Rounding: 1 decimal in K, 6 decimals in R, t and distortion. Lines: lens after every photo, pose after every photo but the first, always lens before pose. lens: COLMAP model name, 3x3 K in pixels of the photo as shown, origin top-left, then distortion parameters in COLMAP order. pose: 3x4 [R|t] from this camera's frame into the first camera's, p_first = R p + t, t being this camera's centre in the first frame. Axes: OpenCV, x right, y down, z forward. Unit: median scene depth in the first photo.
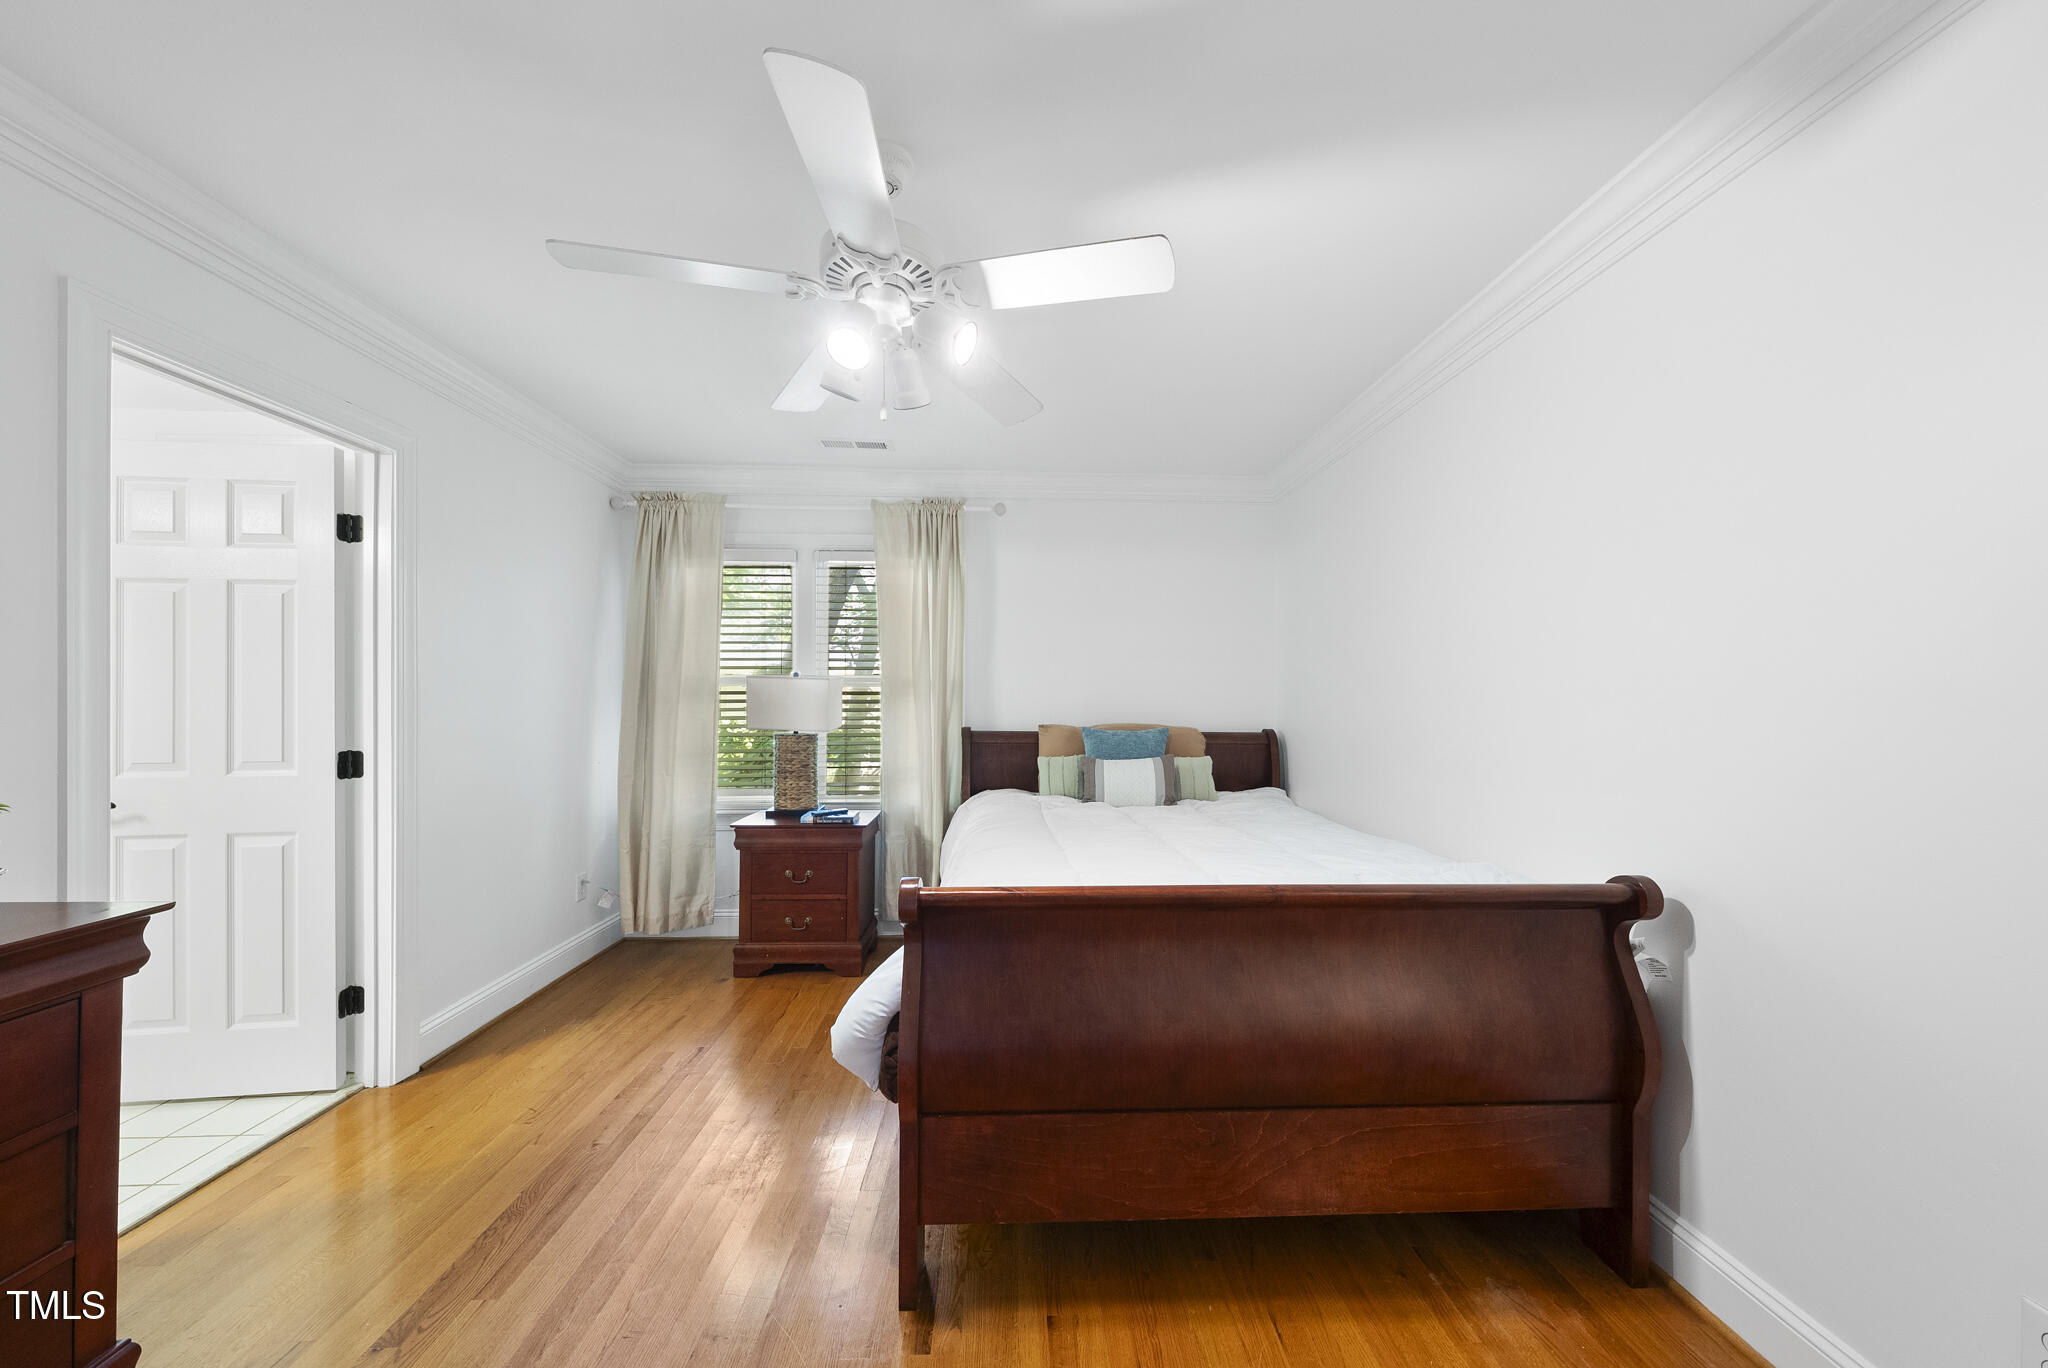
lens RADIAL K [[705.3, 0, 1031.1], [0, 705.3, 705.3], [0, 0, 1]] dist [0.000106, 0.000213]
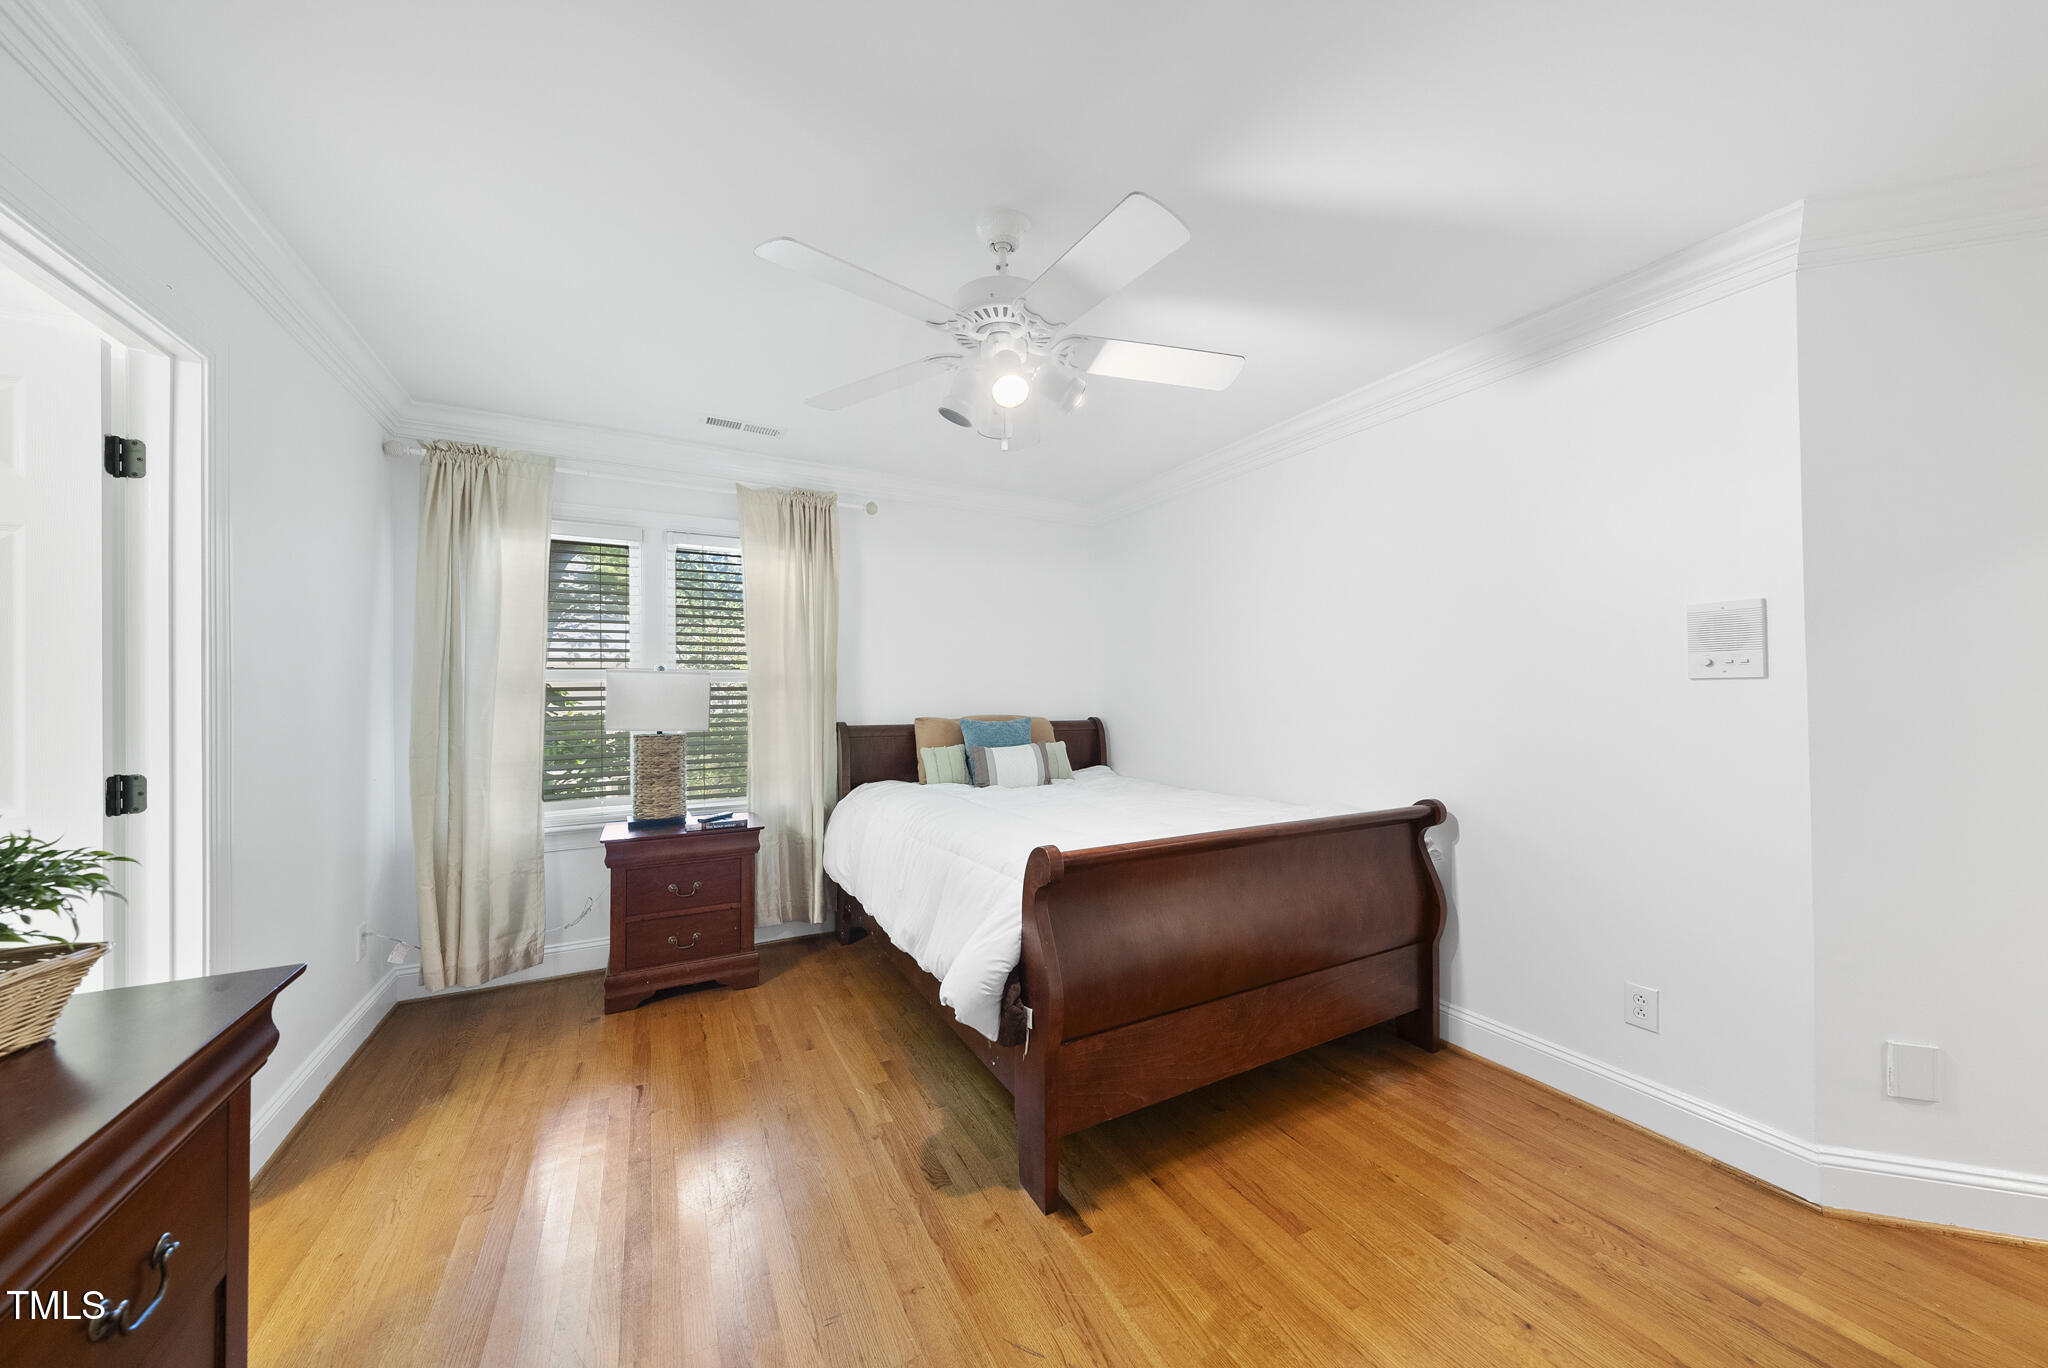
lens RADIAL K [[712.8, 0, 1017.2], [0, 712.8, 696.4], [0, 0, 1]] dist [0.000669, 0.000124]
pose [[0.894583, -0.010025, 0.446790, -0.343519], [0.011743, 0.999930, -0.001075, -0.001604], [-0.446748, 0.006208, 0.894638, -0.020333]]
